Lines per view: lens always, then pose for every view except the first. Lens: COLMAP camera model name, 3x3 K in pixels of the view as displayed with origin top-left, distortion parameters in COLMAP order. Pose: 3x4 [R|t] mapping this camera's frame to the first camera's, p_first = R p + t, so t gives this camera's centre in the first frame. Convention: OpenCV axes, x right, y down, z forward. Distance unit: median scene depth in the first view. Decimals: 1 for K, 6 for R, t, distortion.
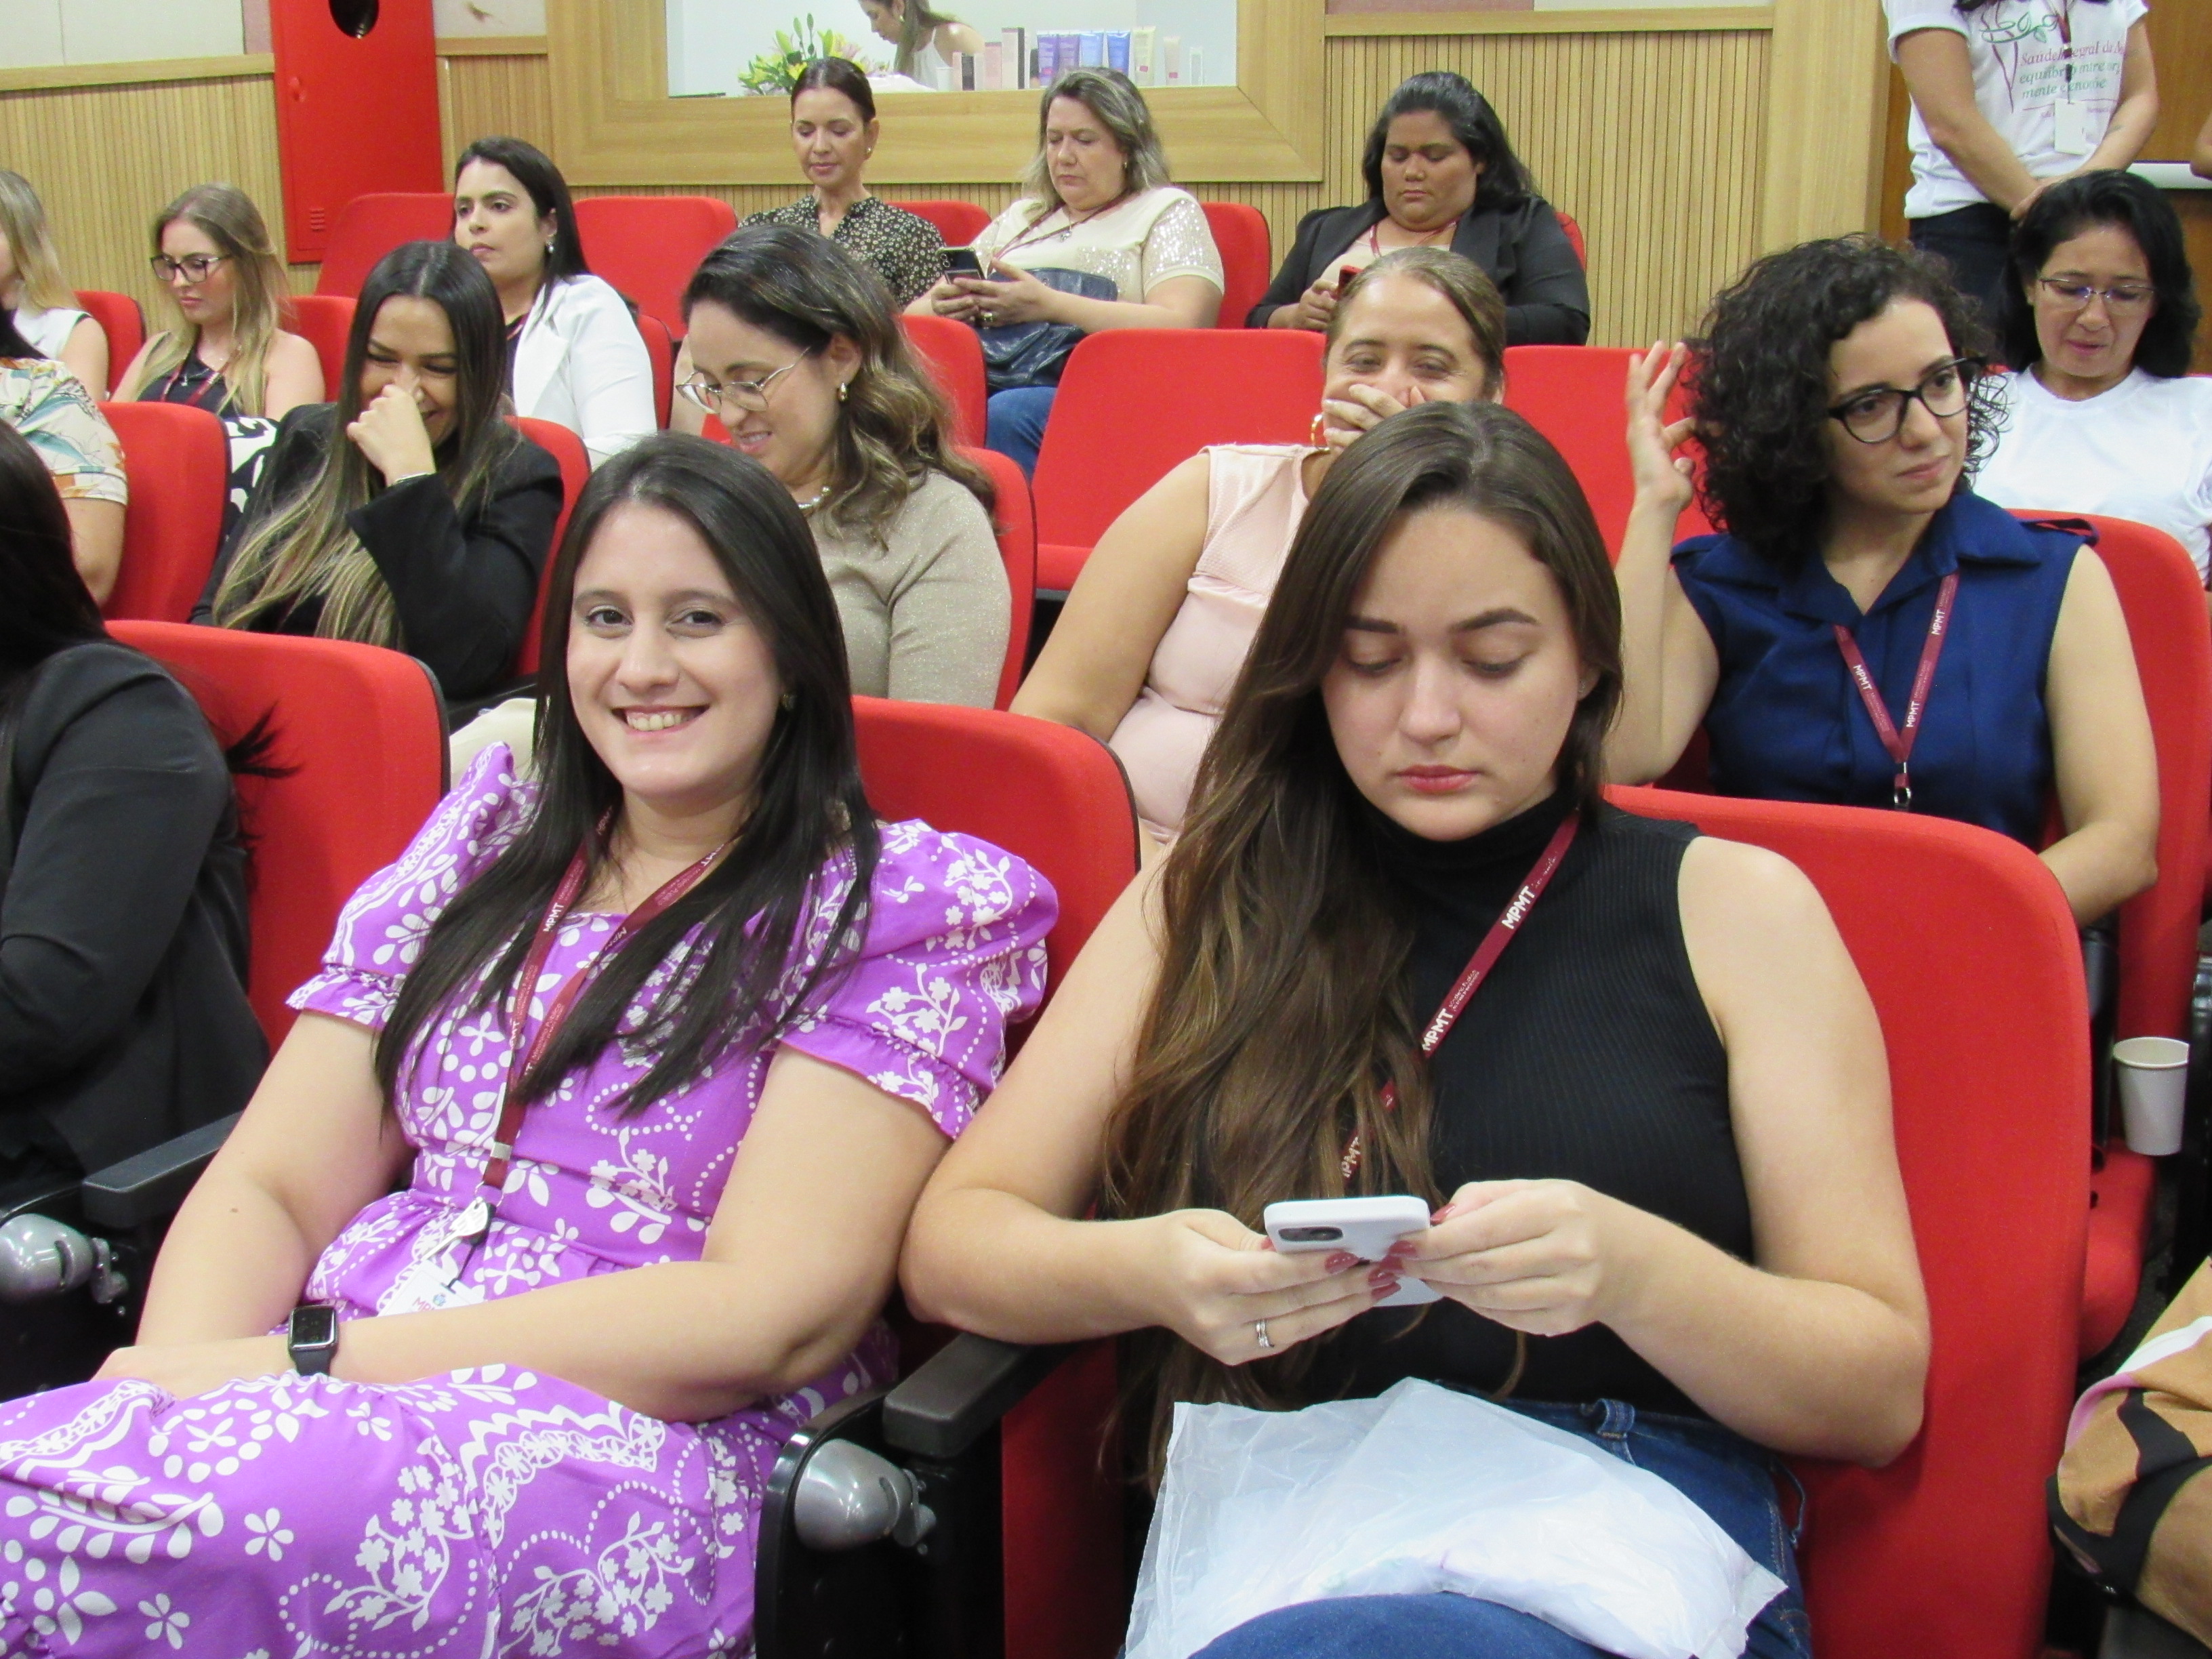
lens RADIAL K [[2651.9, 0, 1106.0], [0, 2651.9, 829.5], [0, 0, 1]] dist [-0.094911, 0.075938]
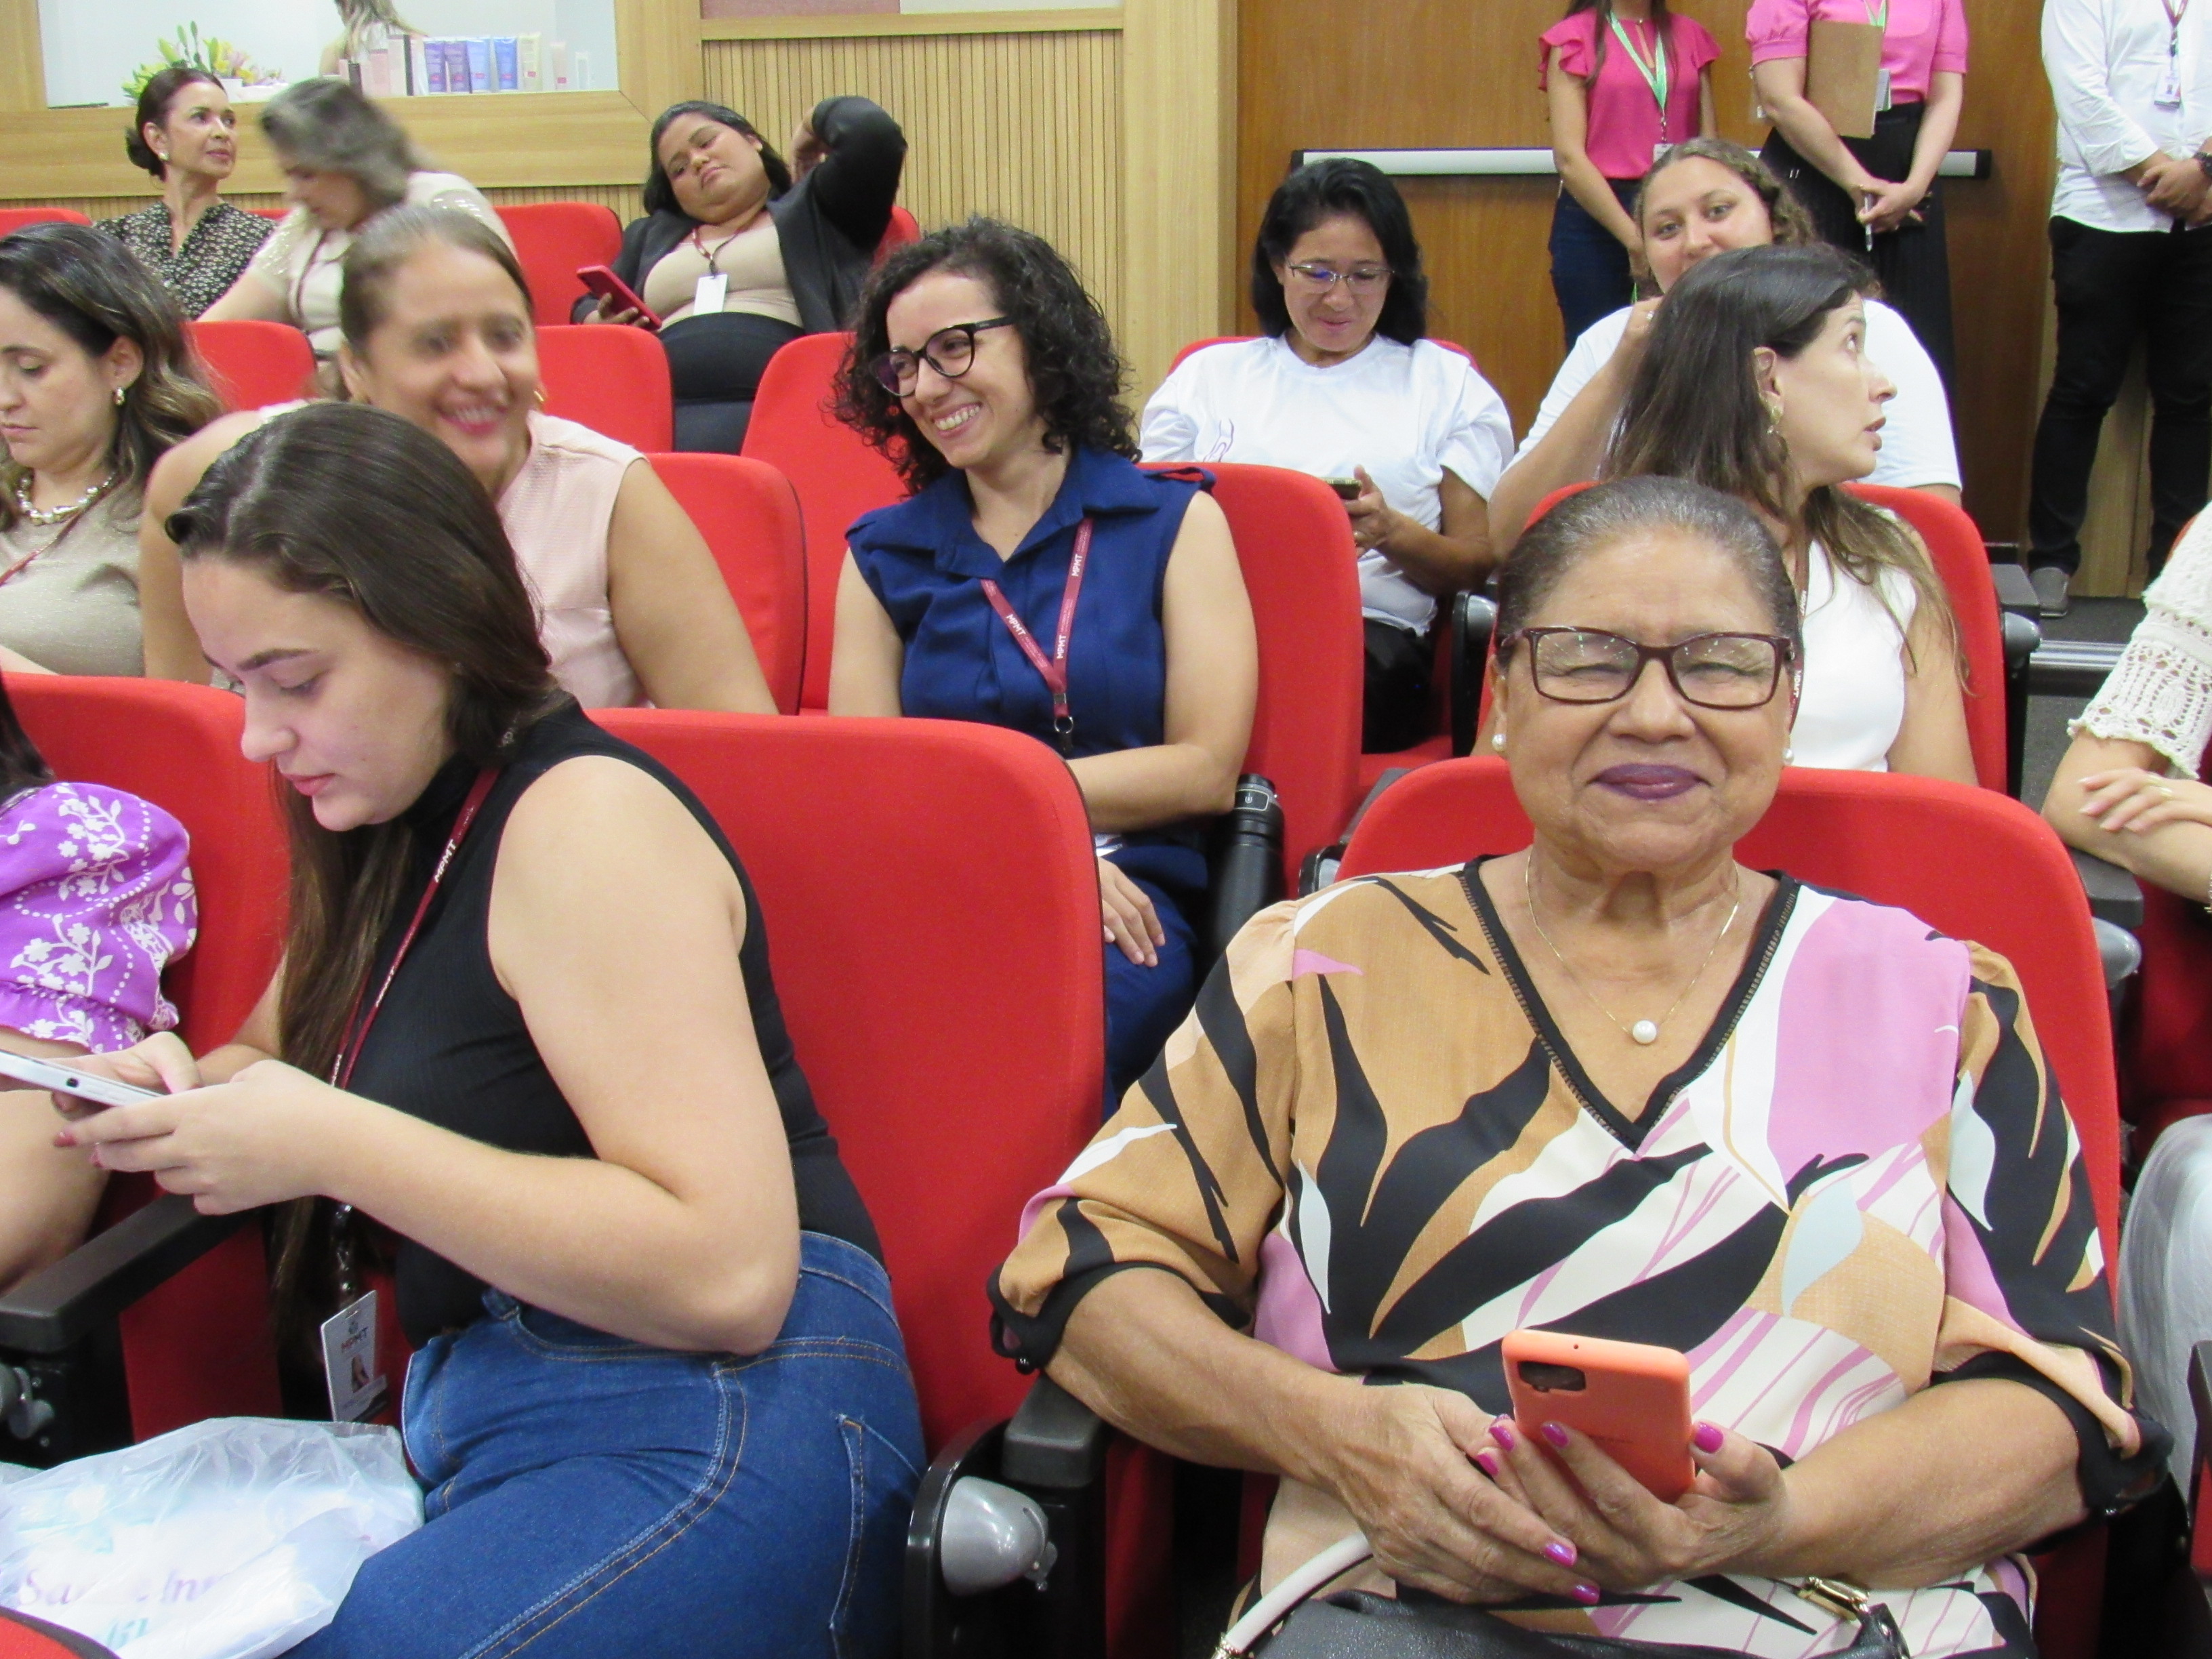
lens RADIAL K [[2651.9, 0, 1106.0], [0, 2651.9, 829.5], [0, 0, 1]] dist [-0.094911, 0.075938]
pose [[0.982093, -0.053997, 0.180494, 0.039367], [0.053867, 0.998532, 0.005629, 0.008293], [-0.180533, 0.004194, 0.983560, -0.034746]]
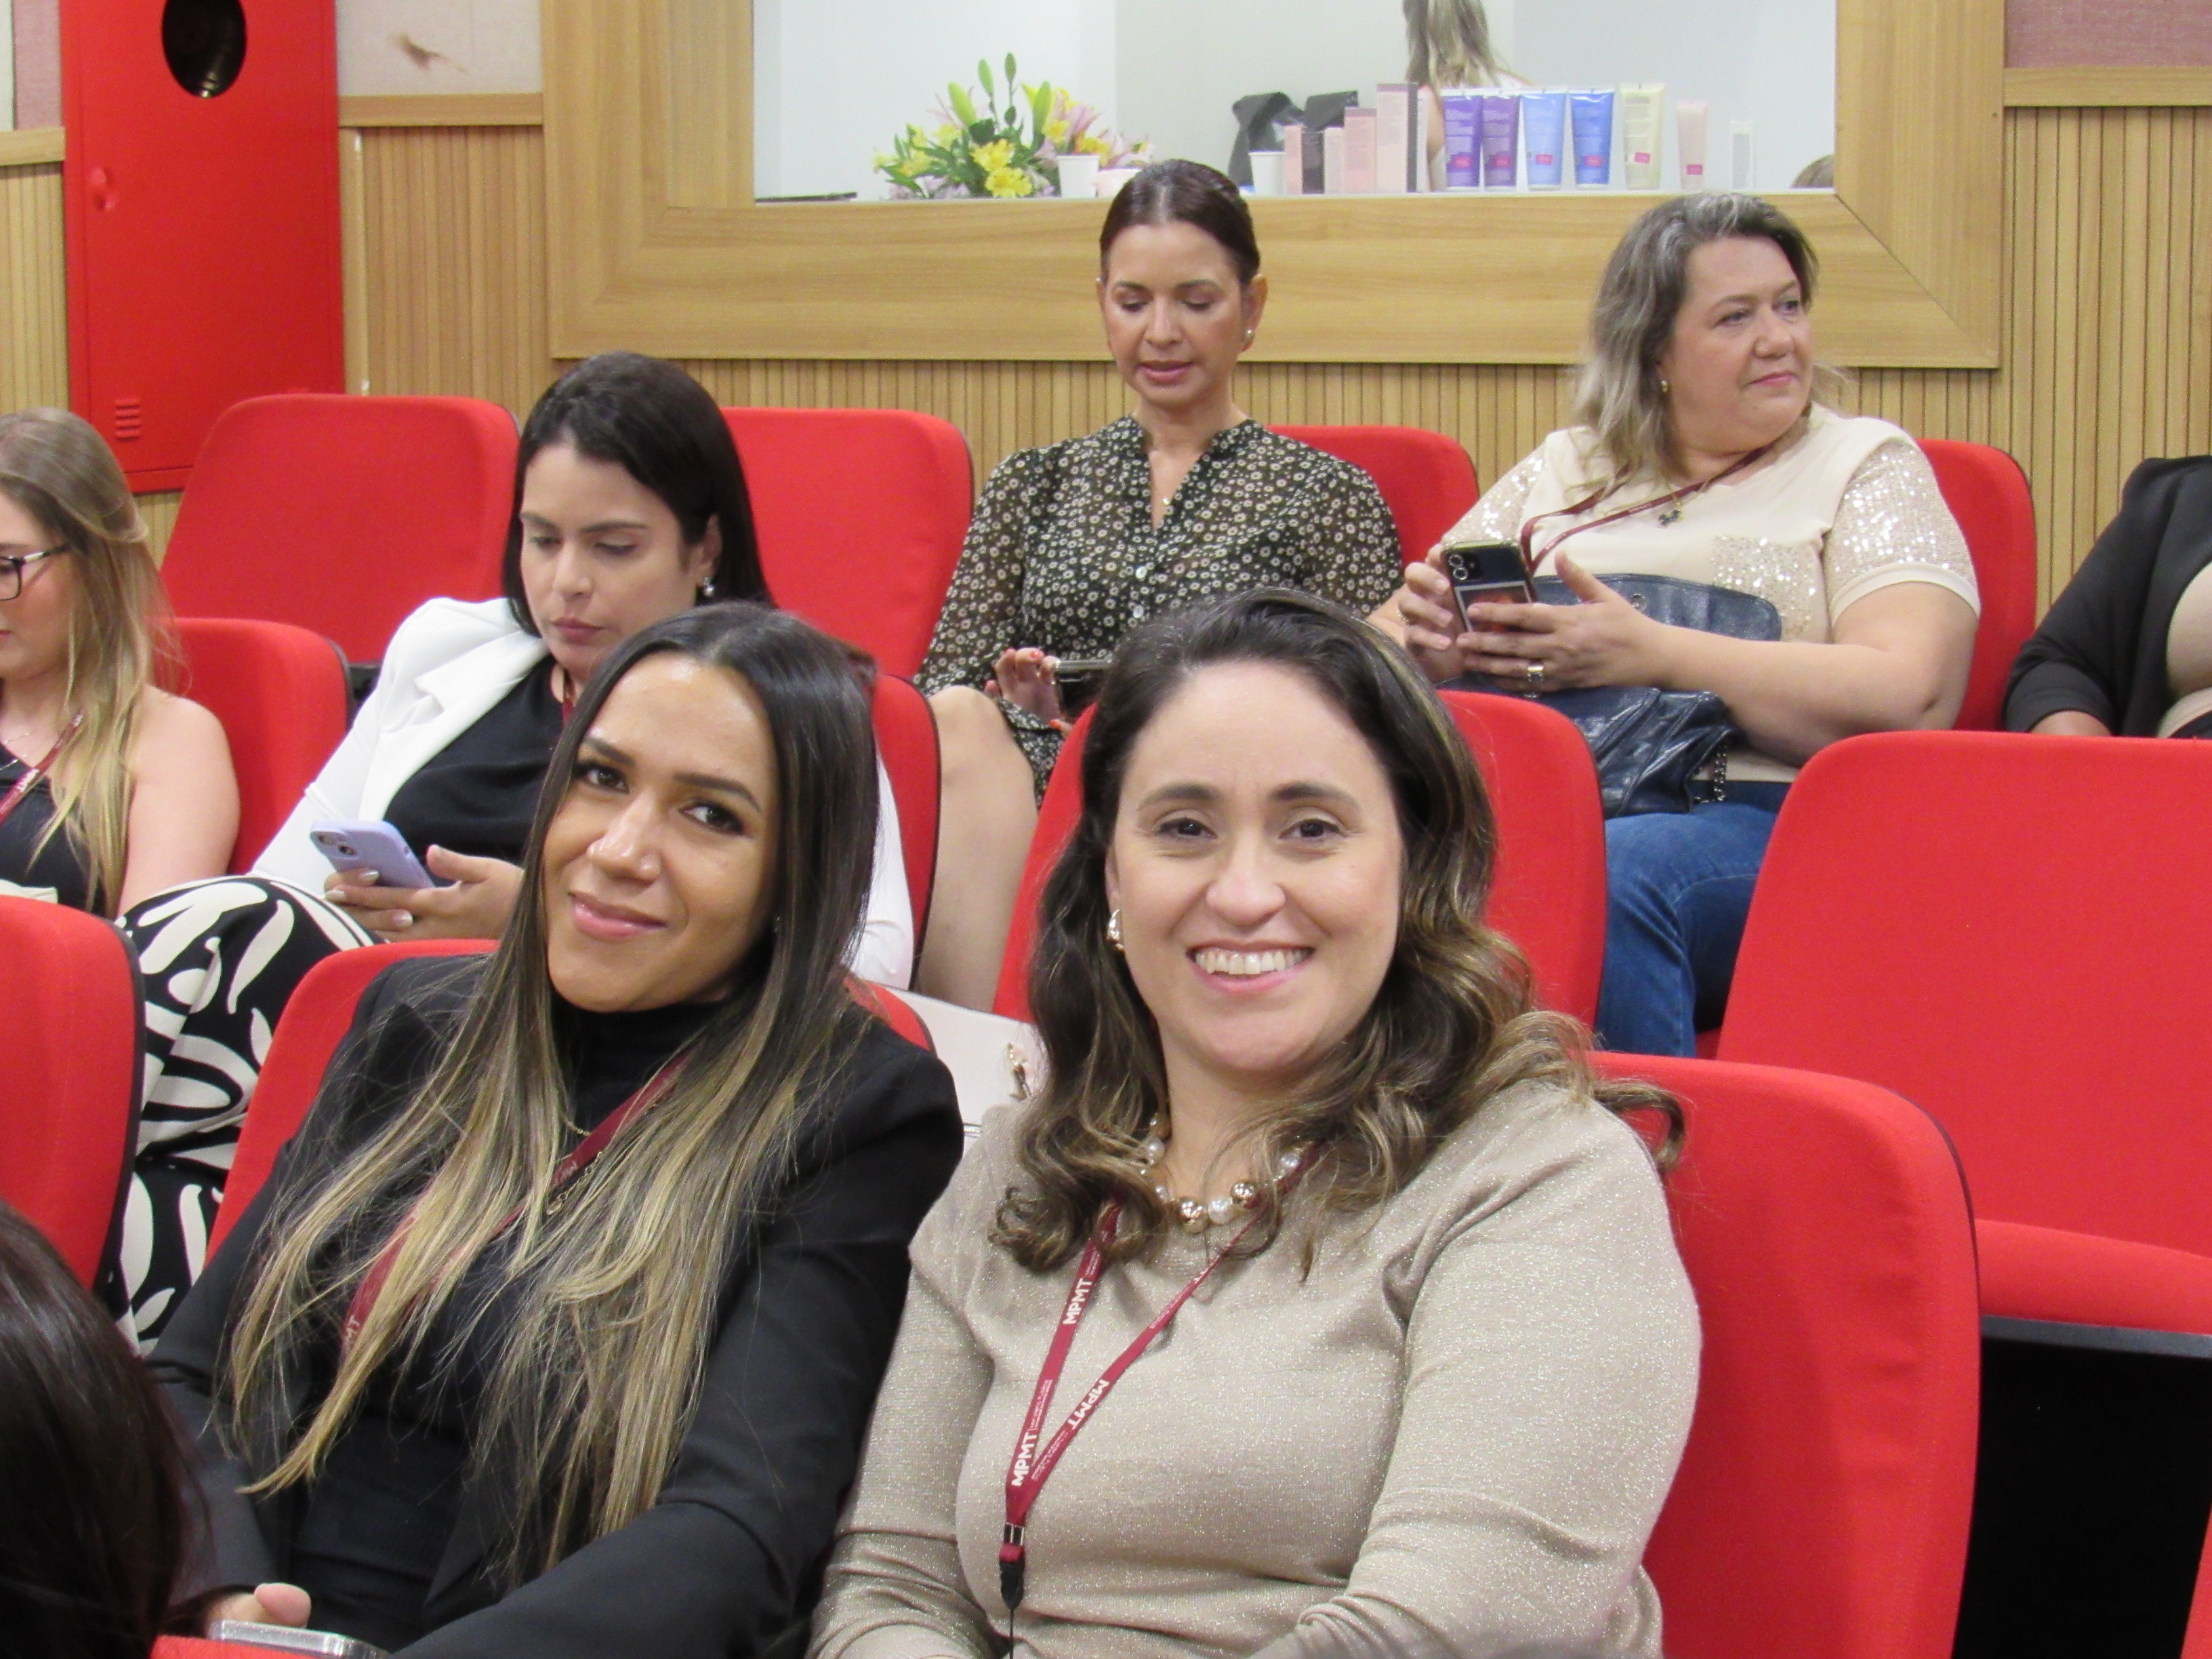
lens RADIAL K [[4339.2, 0, 1106.0], [0, 4339.2, 829.5], [0, 0, 1]] dist [-0.076803, -0.348202]
pose [[0.999661, 0.000403, -0.026030, -0.085919], [-0.003252, 0.993981, -0.109503, -0.057249], [0.025829, 0.109550, 0.993646, 0.129407]]
